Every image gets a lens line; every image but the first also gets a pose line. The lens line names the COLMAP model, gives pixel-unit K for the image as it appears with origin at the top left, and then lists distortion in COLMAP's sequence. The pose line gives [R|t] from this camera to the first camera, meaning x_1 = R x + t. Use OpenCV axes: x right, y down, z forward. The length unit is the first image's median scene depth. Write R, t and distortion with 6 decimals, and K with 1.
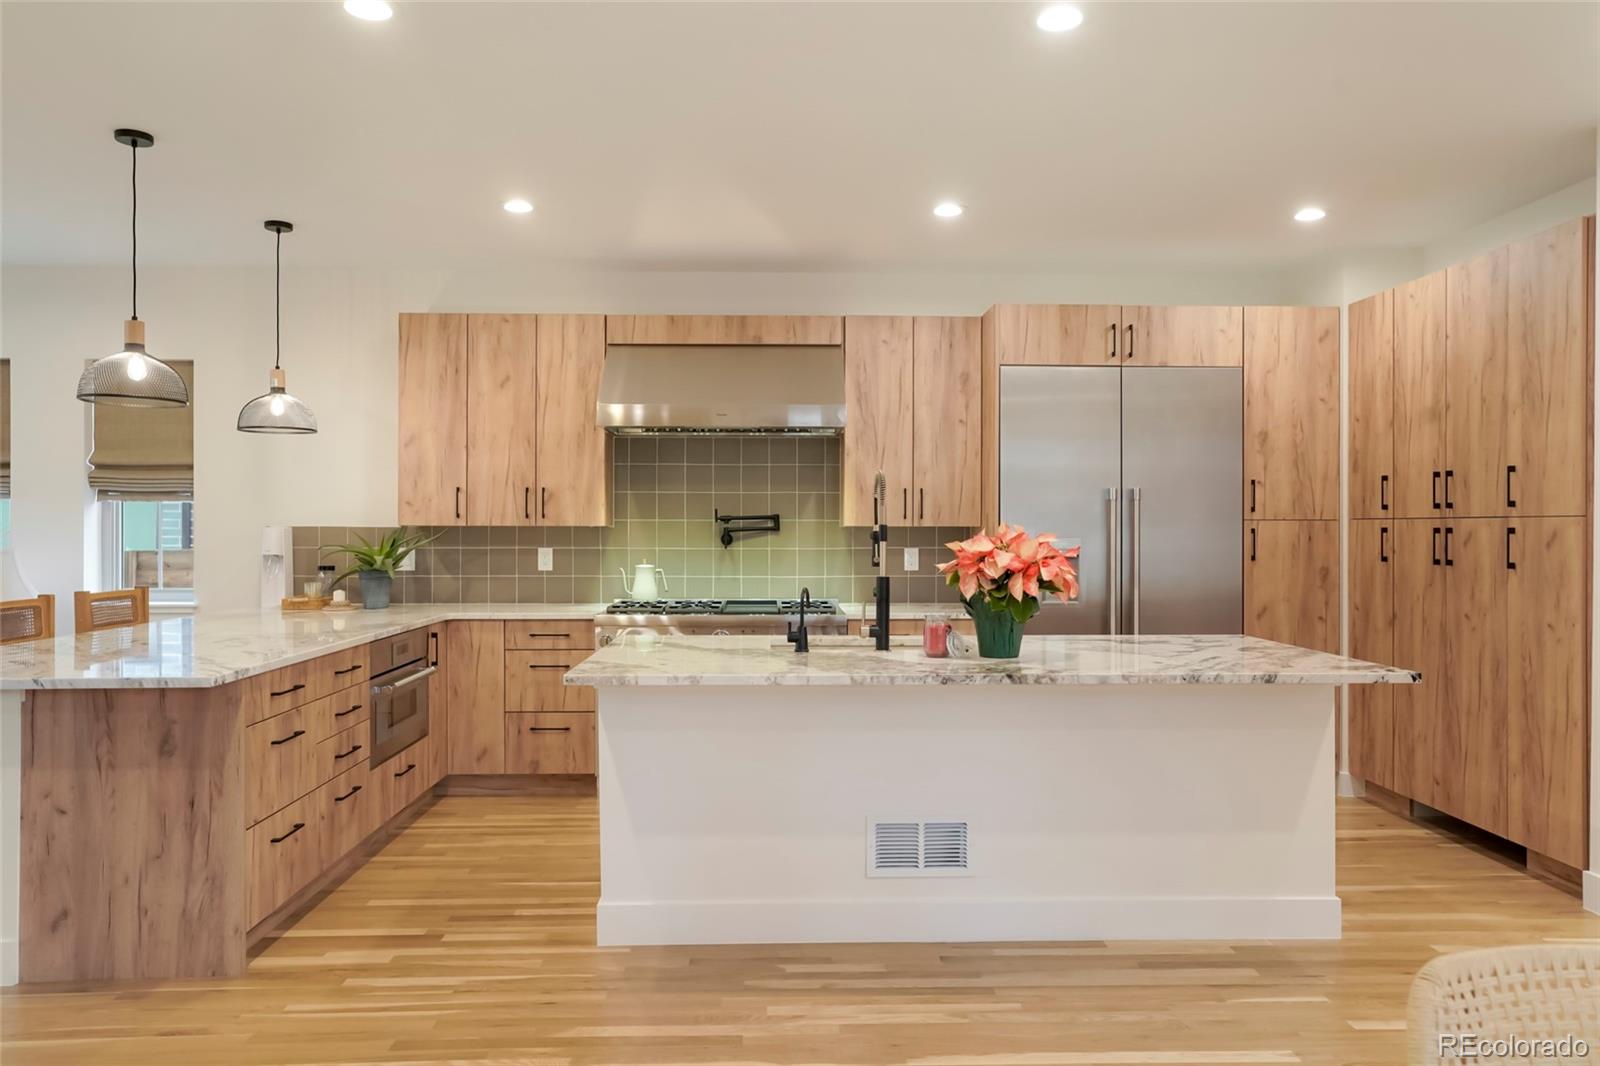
lens RADIAL K [[1146.3, 0, 844.4], [0, 1146.3, 514.3], [0, 0, 1]] dist [0.000662, 0.001576]
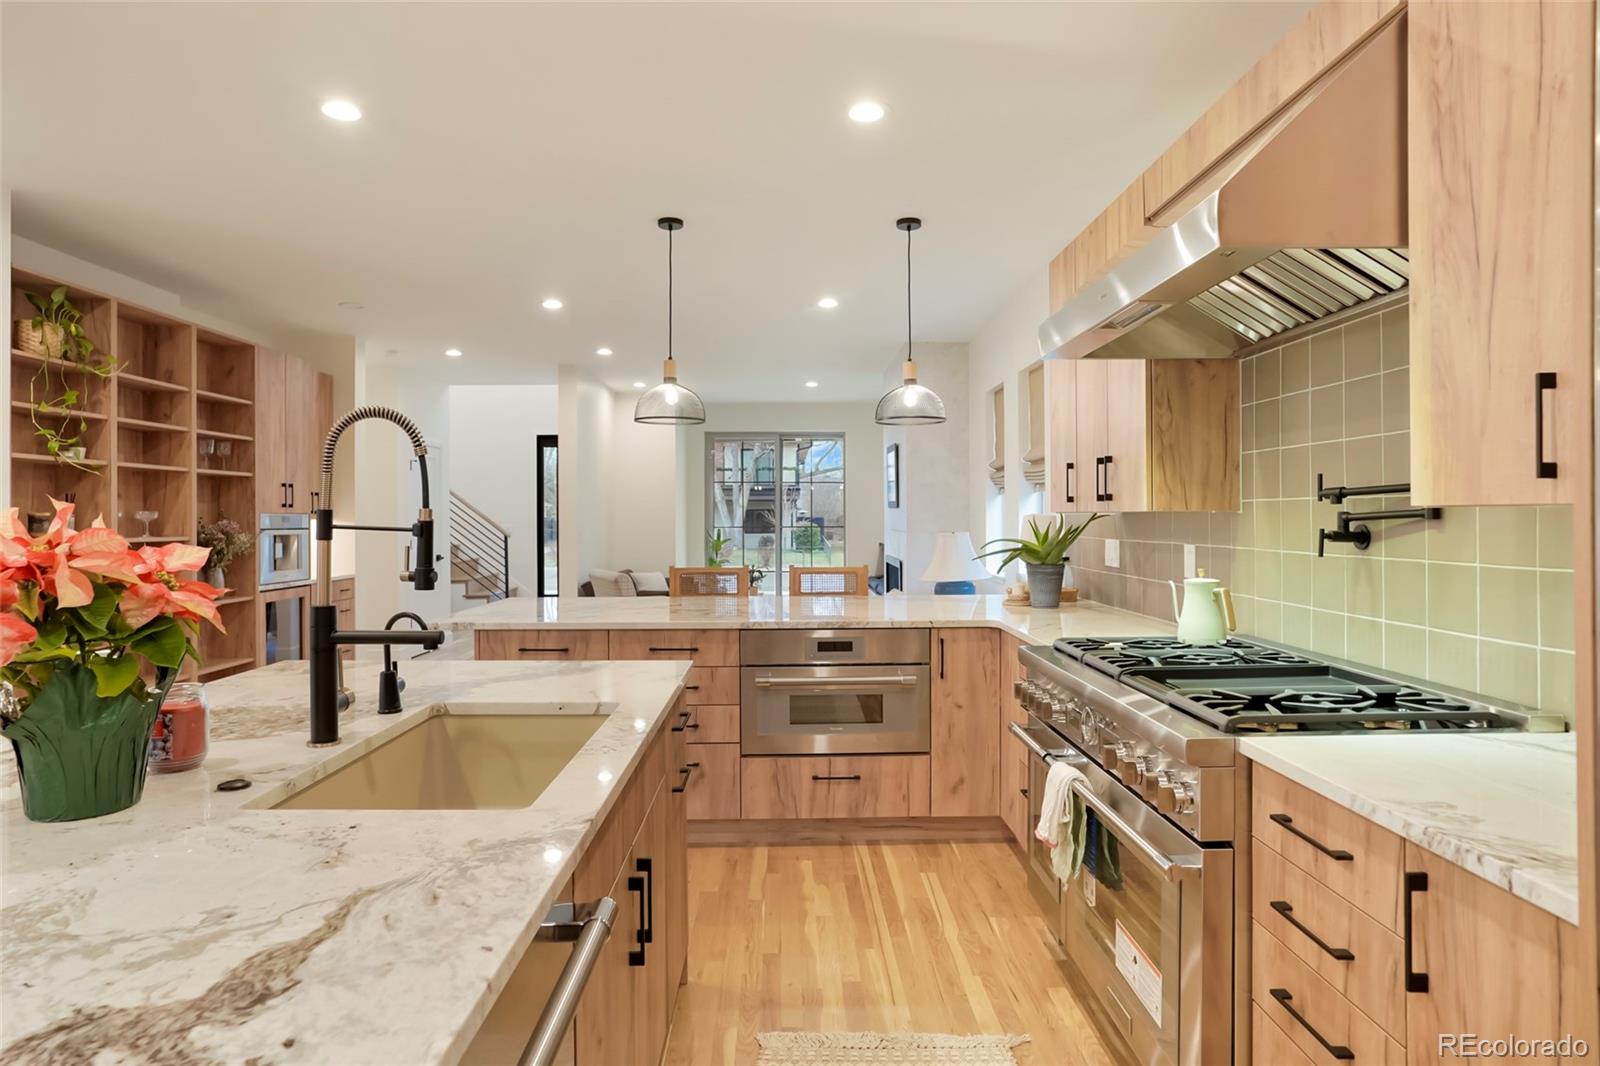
lens RADIAL K [[886.2, 0, 800.0], [0, 886.2, 533.0], [0, 0, 1]] dist [-0.001380, -0.000148]
pose [[-0.018483, 0.014894, -0.999718, 0.284767], [0.015509, 0.999773, 0.014608, 0.012091], [0.999709, -0.015235, -0.018710, 0.839911]]
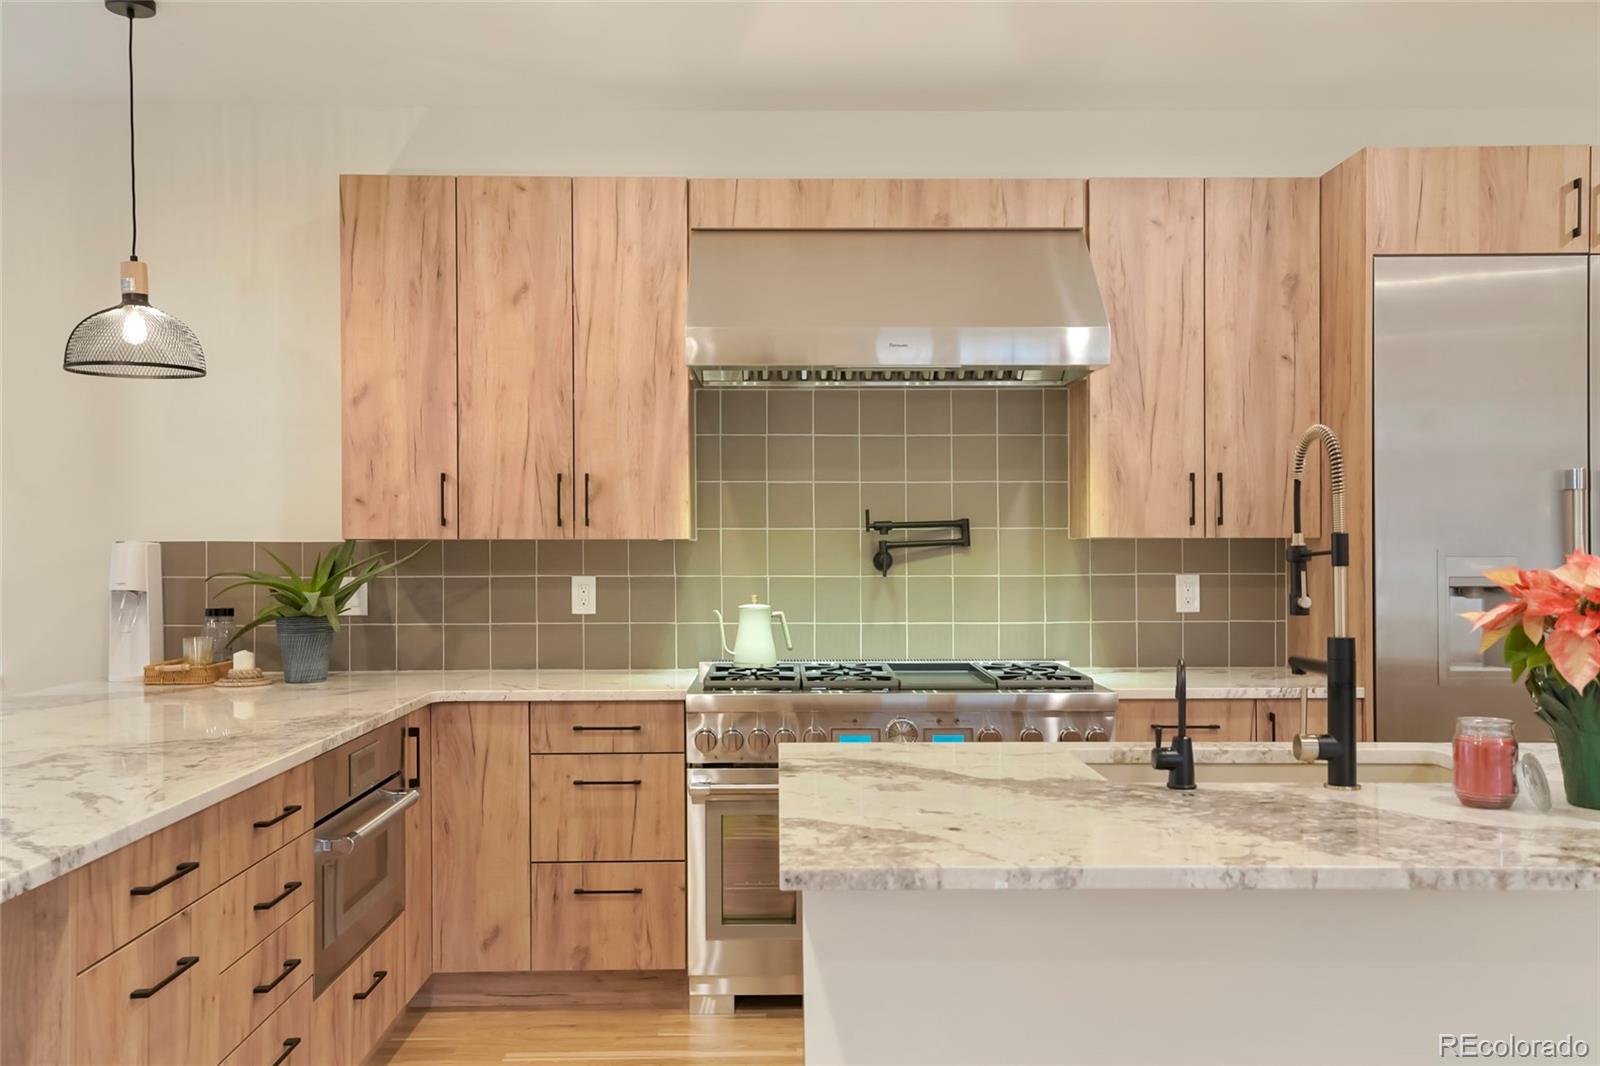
lens RADIAL K [[1484.7, 0, 800.0], [0, 1484.7, 533.0], [0, 0, 1]] dist [0.058539, 0.005742]
pose [[0.999290, -0.003656, -0.037492, -0.125774], [0.003842, 0.999981, 0.004894, 0.003727], [0.037473, -0.005035, 0.999285, 0.244569]]
